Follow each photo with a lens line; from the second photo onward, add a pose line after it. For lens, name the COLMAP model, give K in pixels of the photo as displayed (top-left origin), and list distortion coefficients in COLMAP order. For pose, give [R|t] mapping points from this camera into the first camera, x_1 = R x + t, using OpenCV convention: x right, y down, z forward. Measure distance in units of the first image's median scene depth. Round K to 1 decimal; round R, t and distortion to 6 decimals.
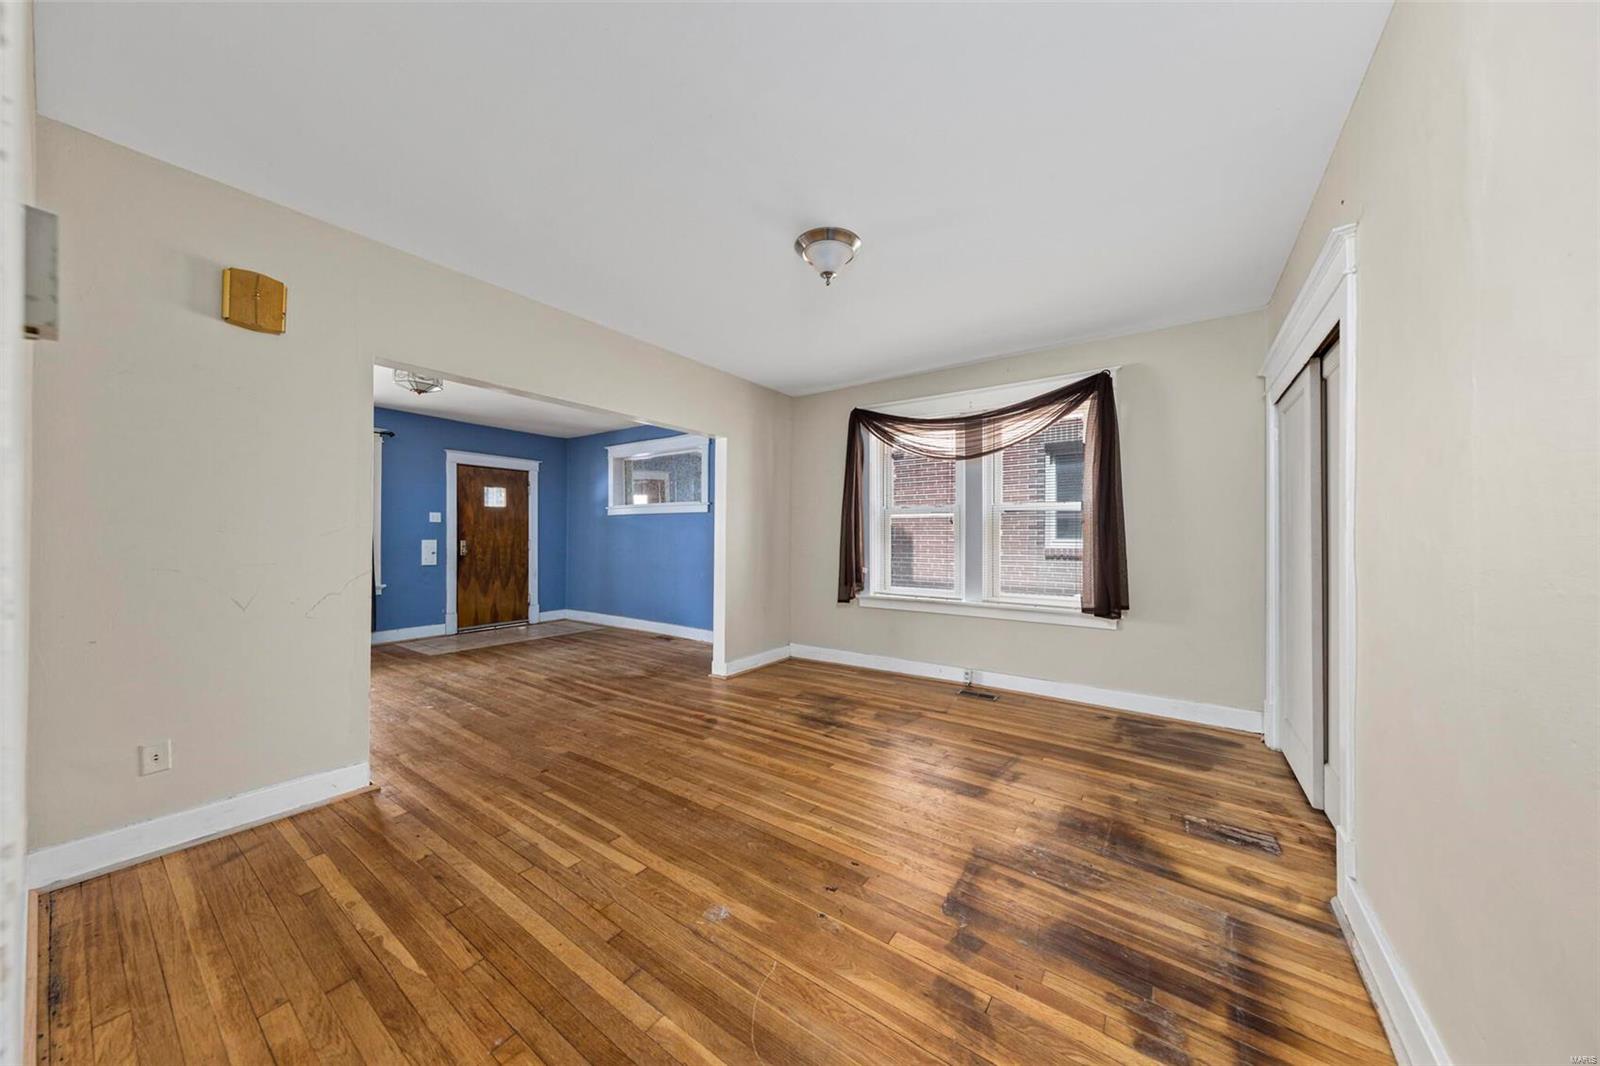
lens RADIAL K [[535.0, 0, 798.8], [0, 535.0, 533.9], [0, 0, 1]] dist [-0.000116, -0.000002]
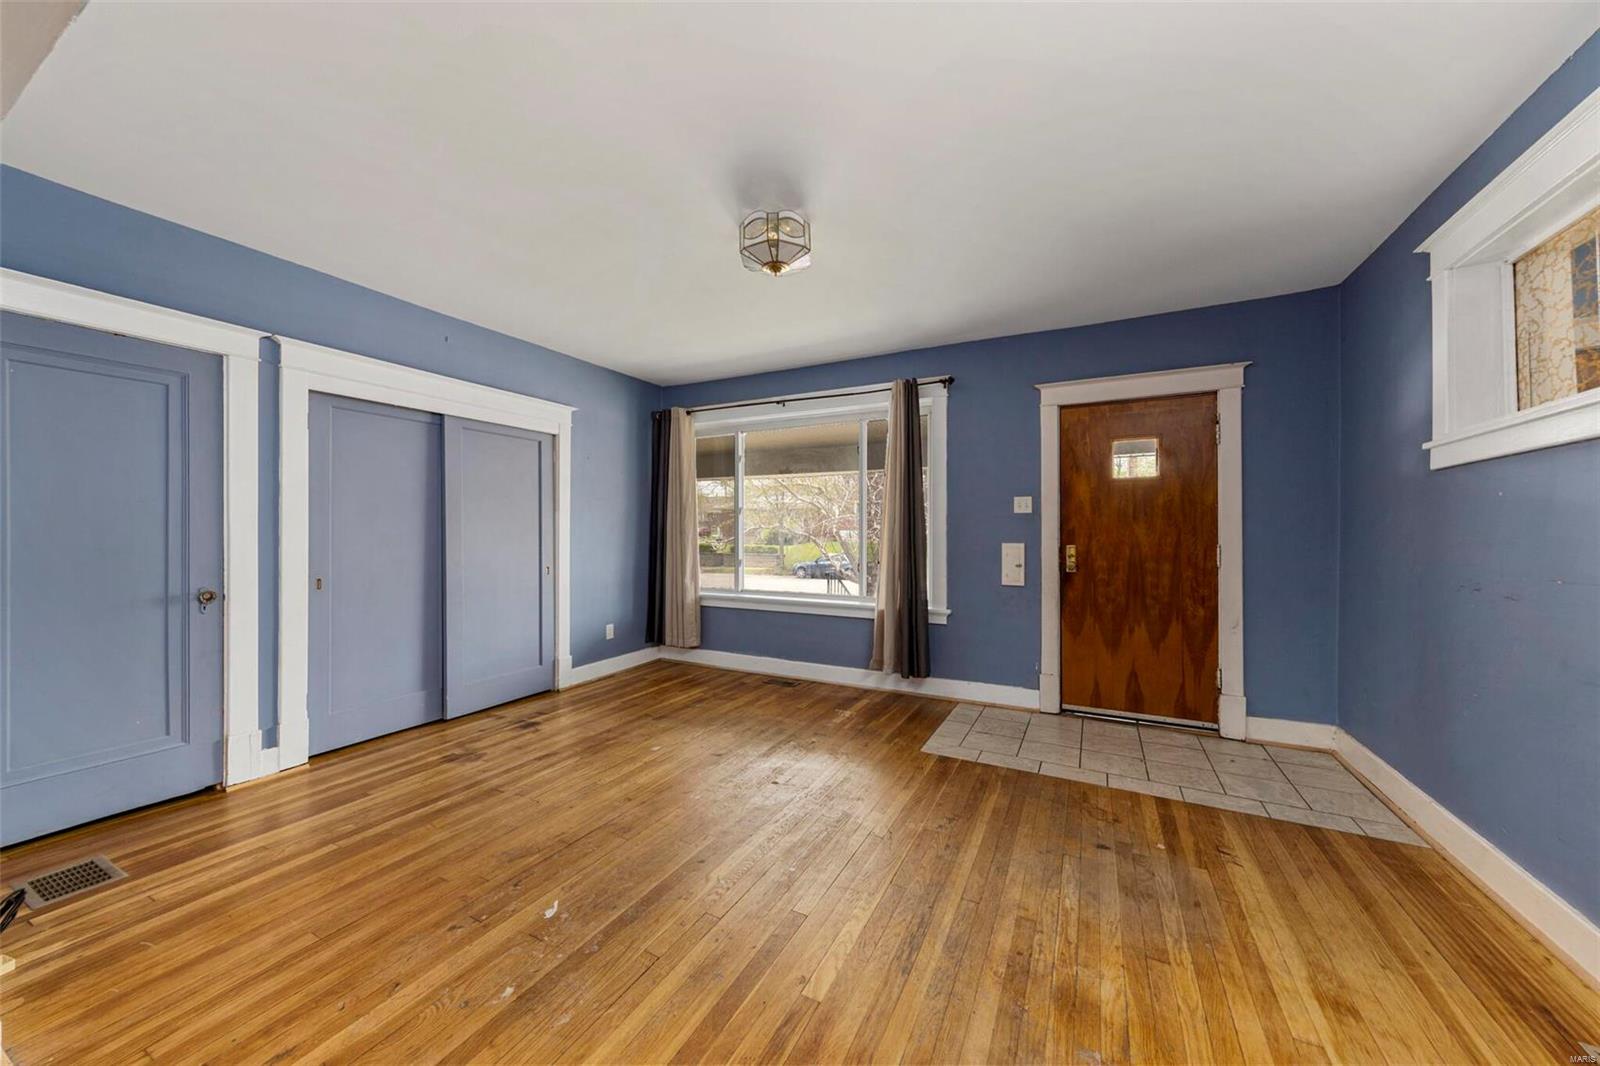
lens RADIAL K [[555.8, 0, 802.7], [0, 555.8, 534.3], [0, 0, 1]] dist [0.000537, 0.000010]
pose [[0.144122, -0.001453, -0.989559, -0.105328], [0.004273, 0.999991, -0.000846, 0.000654], [0.989551, -0.004107, 0.144127, 0.645146]]
